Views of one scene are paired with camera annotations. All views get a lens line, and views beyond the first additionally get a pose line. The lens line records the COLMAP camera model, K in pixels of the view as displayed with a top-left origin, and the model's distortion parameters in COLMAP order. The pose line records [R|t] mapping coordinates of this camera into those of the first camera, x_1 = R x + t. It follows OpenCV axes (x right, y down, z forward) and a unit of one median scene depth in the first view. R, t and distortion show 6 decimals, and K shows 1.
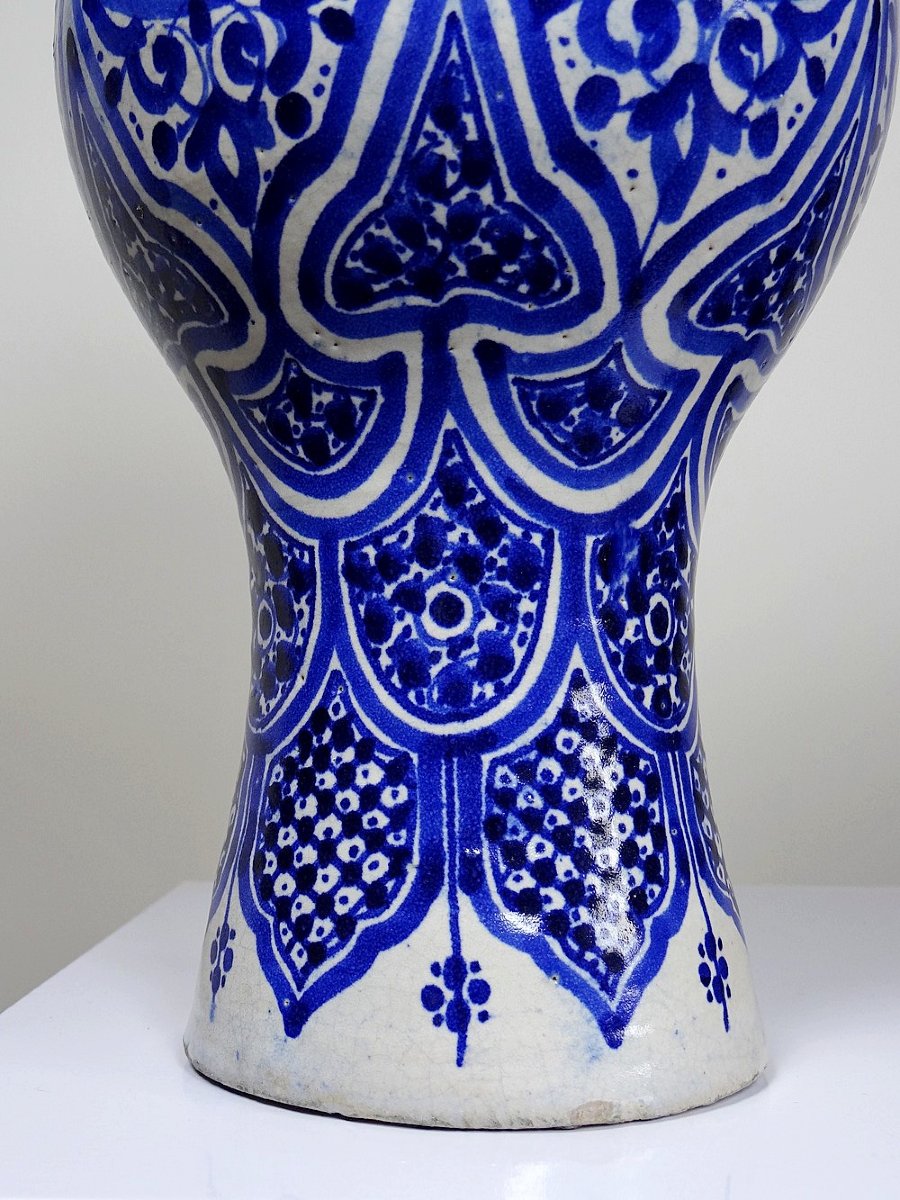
lens RADIAL K [[1452.5, 0, 450.0], [0, 1452.5, 600.0], [0, 0, 1]] dist [-0.007548, -0.050304]
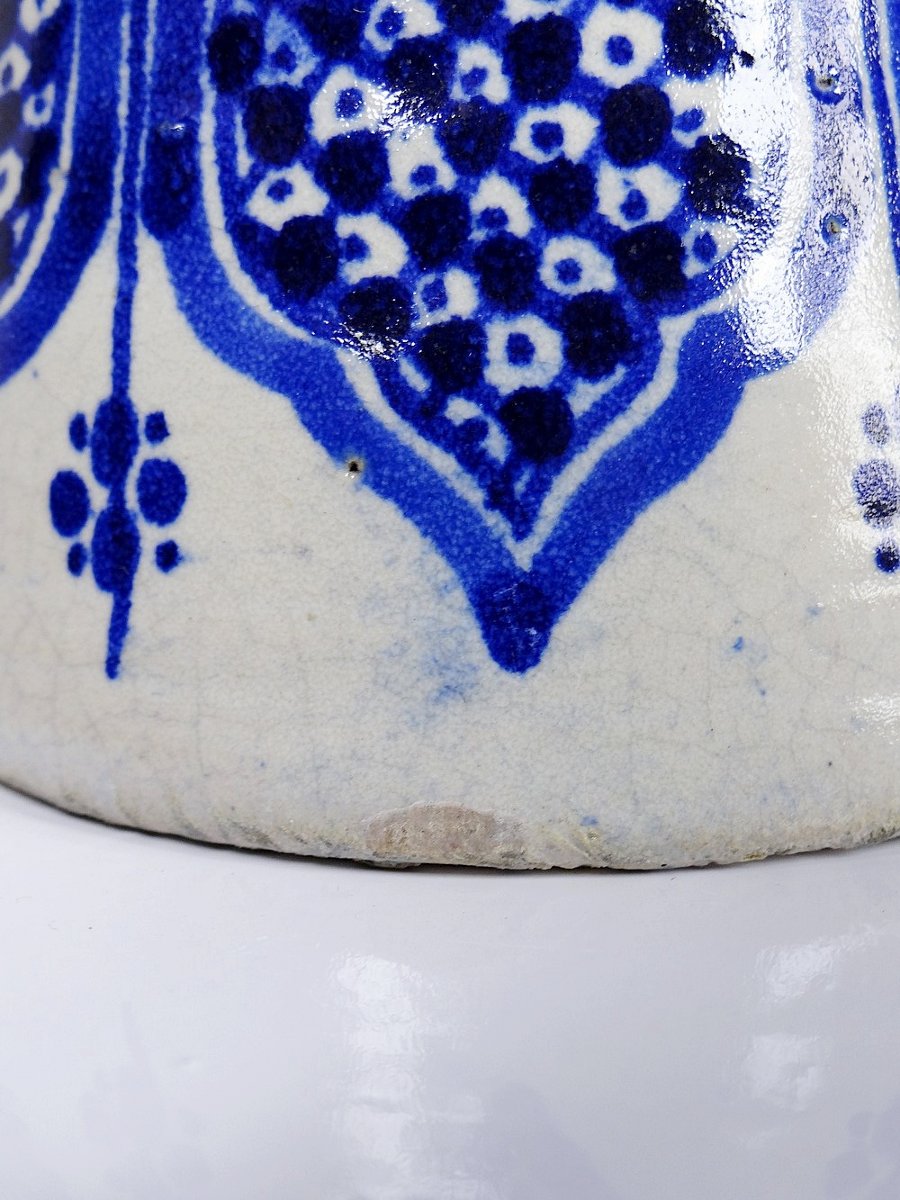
lens RADIAL K [[1452.5, 0, 450.0], [0, 1452.5, 600.0], [0, 0, 1]] dist [-0.007548, -0.050304]
pose [[0.909814, 0.073305, -0.408490, 0.238347], [0.039750, 0.964360, 0.261590, 0.198262], [0.413107, -0.254236, 0.874475, 0.684379]]
